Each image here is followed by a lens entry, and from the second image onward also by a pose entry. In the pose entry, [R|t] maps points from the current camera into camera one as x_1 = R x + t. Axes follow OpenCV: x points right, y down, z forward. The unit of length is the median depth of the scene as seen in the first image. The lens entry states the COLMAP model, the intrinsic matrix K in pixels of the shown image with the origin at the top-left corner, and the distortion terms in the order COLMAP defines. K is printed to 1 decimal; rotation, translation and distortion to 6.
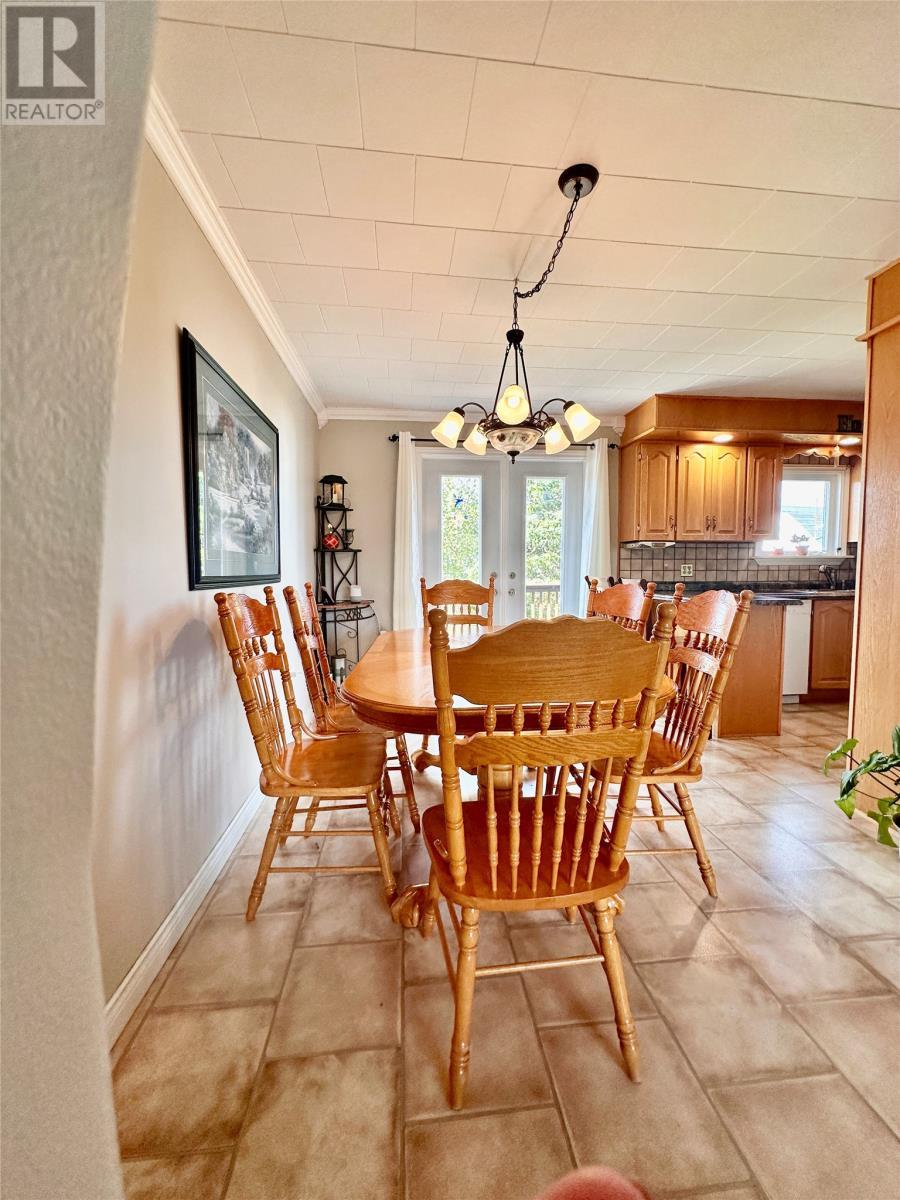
lens RADIAL K [[479.8, 0, 450.0], [0, 479.8, 600.0], [0, 0, 1]] dist [-0.001747, -0.000240]
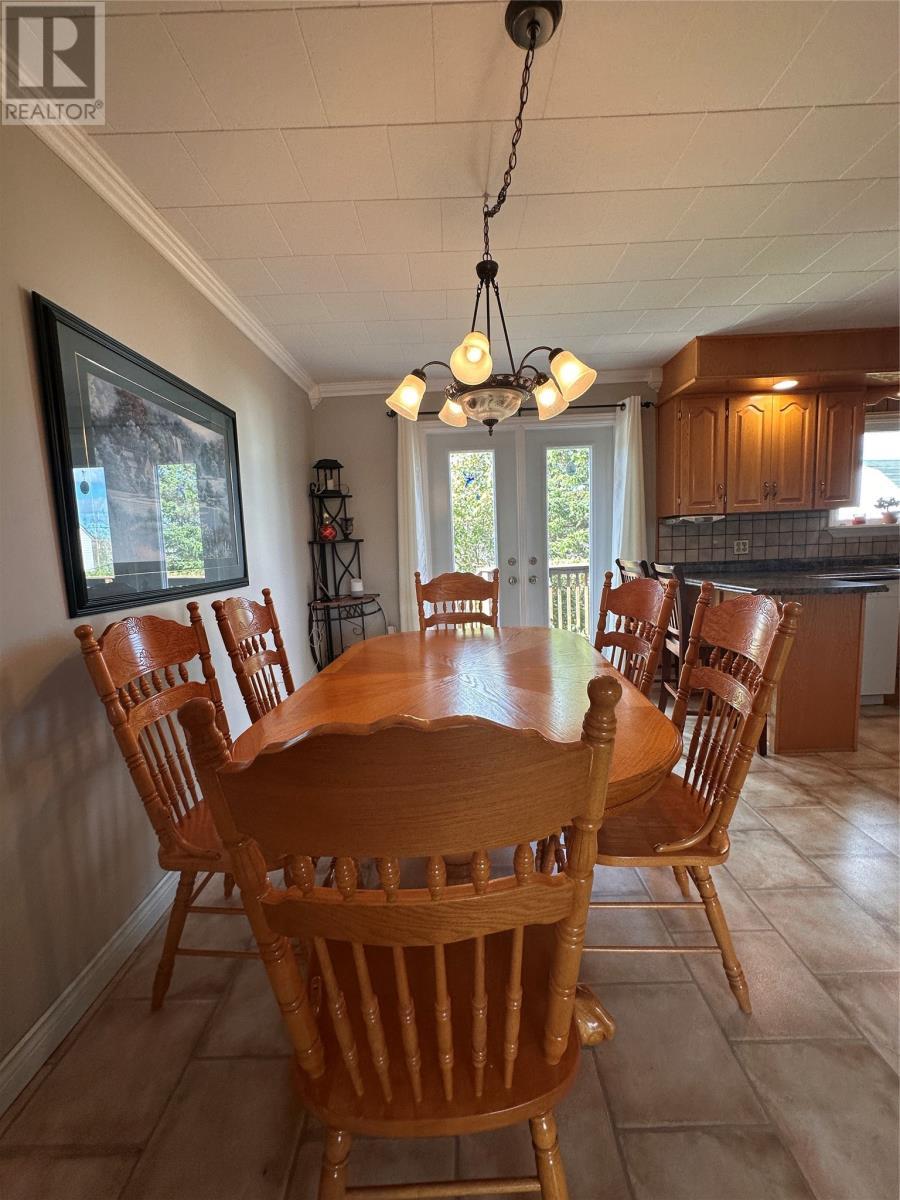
lens RADIAL K [[479.8, 0, 450.0], [0, 479.8, 600.0], [0, 0, 1]] dist [-0.001747, -0.000240]
pose [[0.993176, -0.026252, -0.113630, 0.098652], [0.031936, 0.998313, 0.048497, -0.034348], [0.112165, -0.051795, 0.992339, 0.123594]]
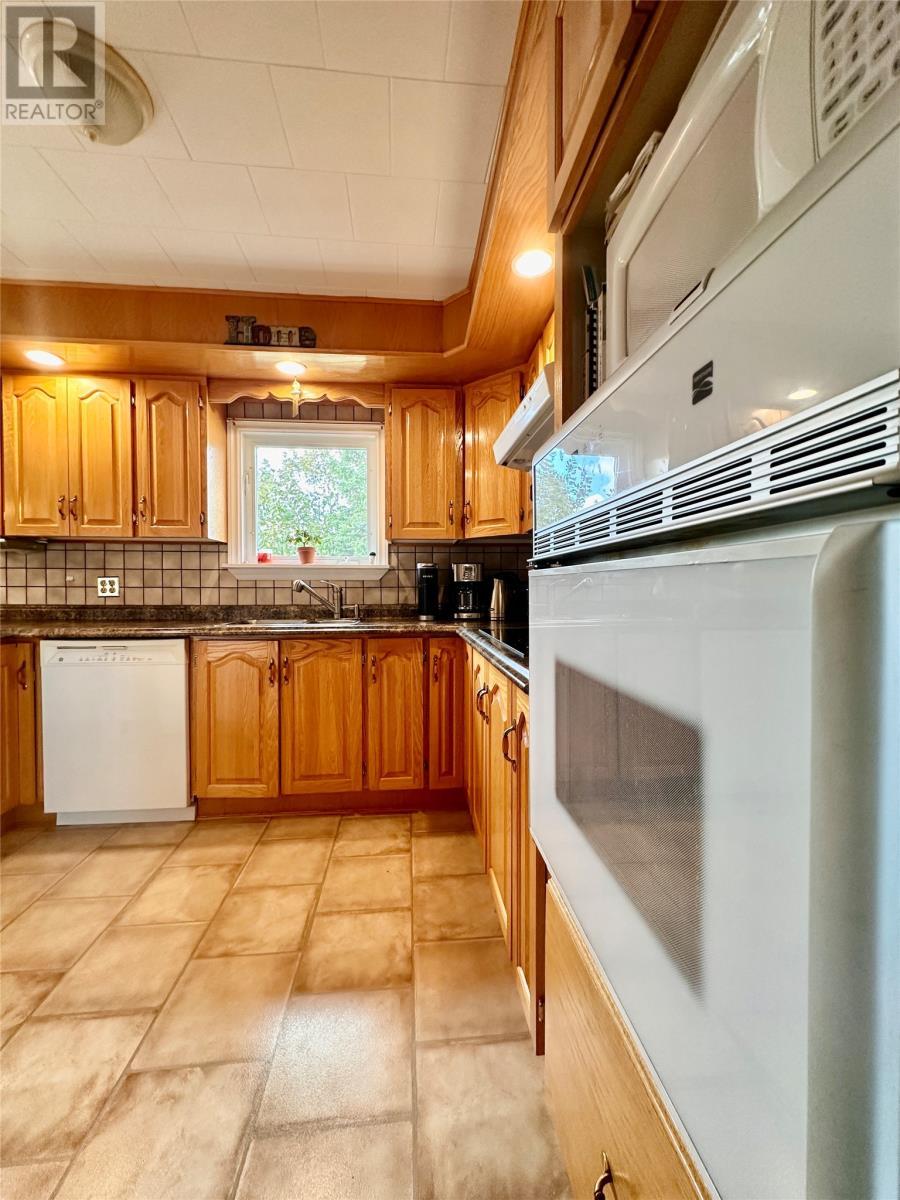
lens RADIAL K [[479.8, 0, 450.0], [0, 479.8, 600.0], [0, 0, 1]] dist [-0.001747, -0.000240]
pose [[0.999928, 0.004786, -0.010959, 1.234632], [-0.005218, 0.999195, -0.039783, -0.029776], [0.010760, 0.039837, 0.999148, 0.505329]]
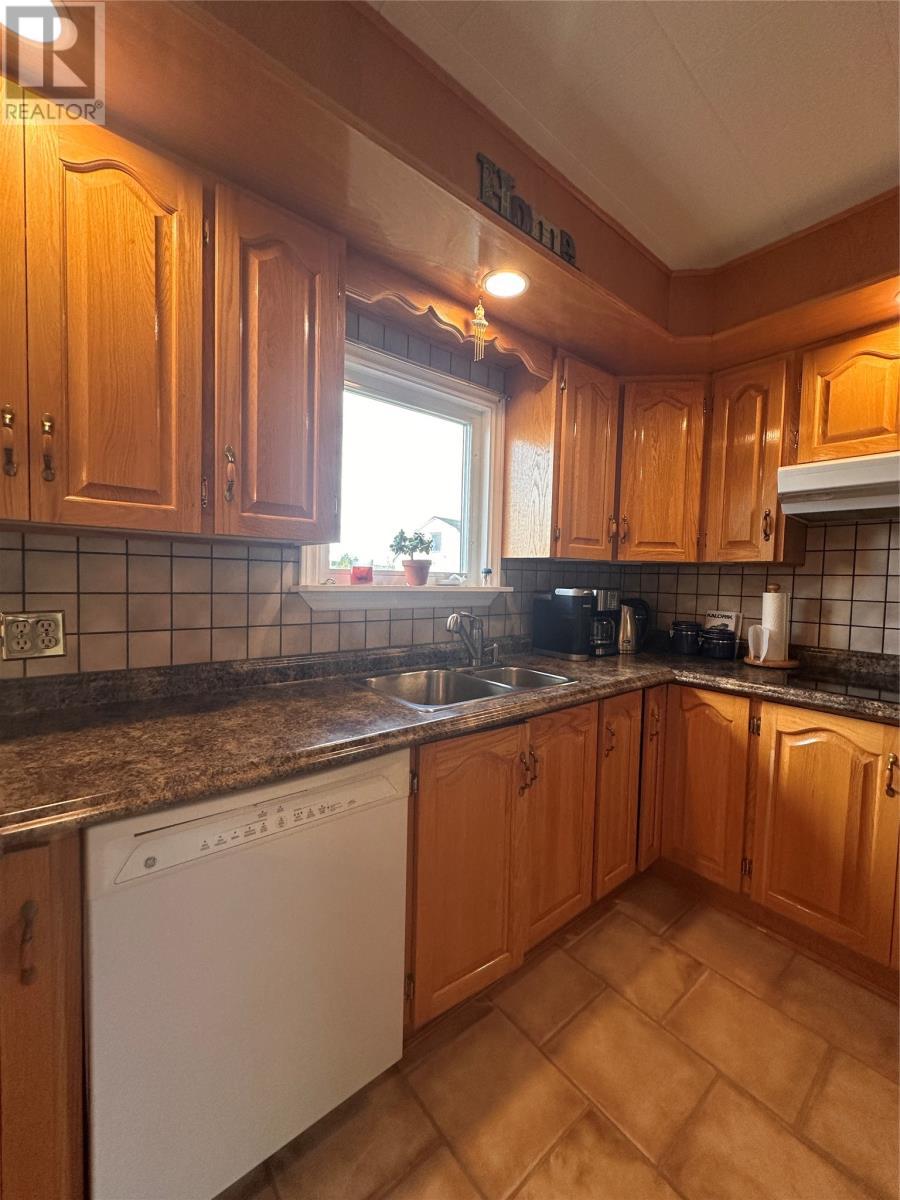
lens RADIAL K [[479.8, 0, 450.0], [0, 479.8, 600.0], [0, 0, 1]] dist [-0.001747, -0.000240]
pose [[0.833876, -0.001900, 0.551948, 0.706140], [0.005816, 0.999969, -0.005343, -0.102985], [-0.551921, 0.007666, 0.833861, 0.852203]]
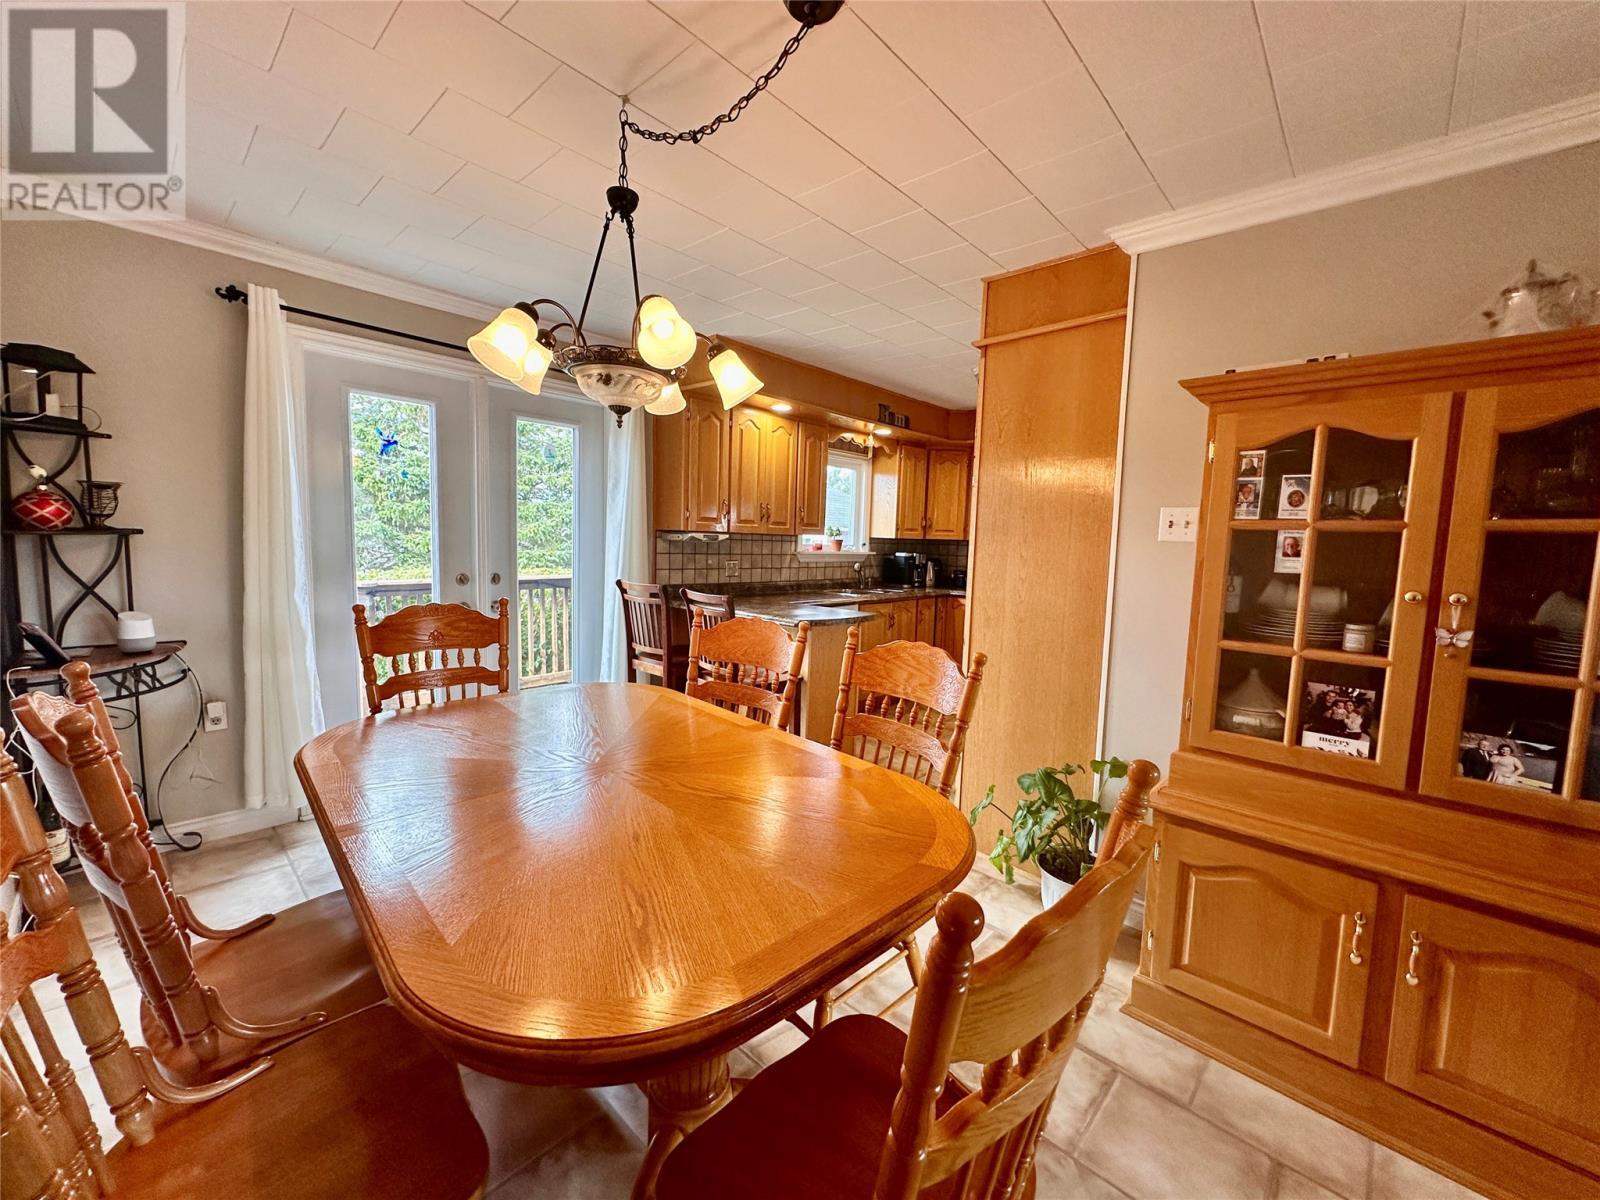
lens RADIAL K [[639.8, 0, 800.0], [0, 639.8, 600.0], [0, 0, 1]] dist [-0.001747, -0.000240]
pose [[0.752946, -0.036047, 0.657095, -0.142326], [0.008153, 0.998933, 0.045458, -0.074748], [-0.658032, -0.028870, 0.752436, 0.187623]]
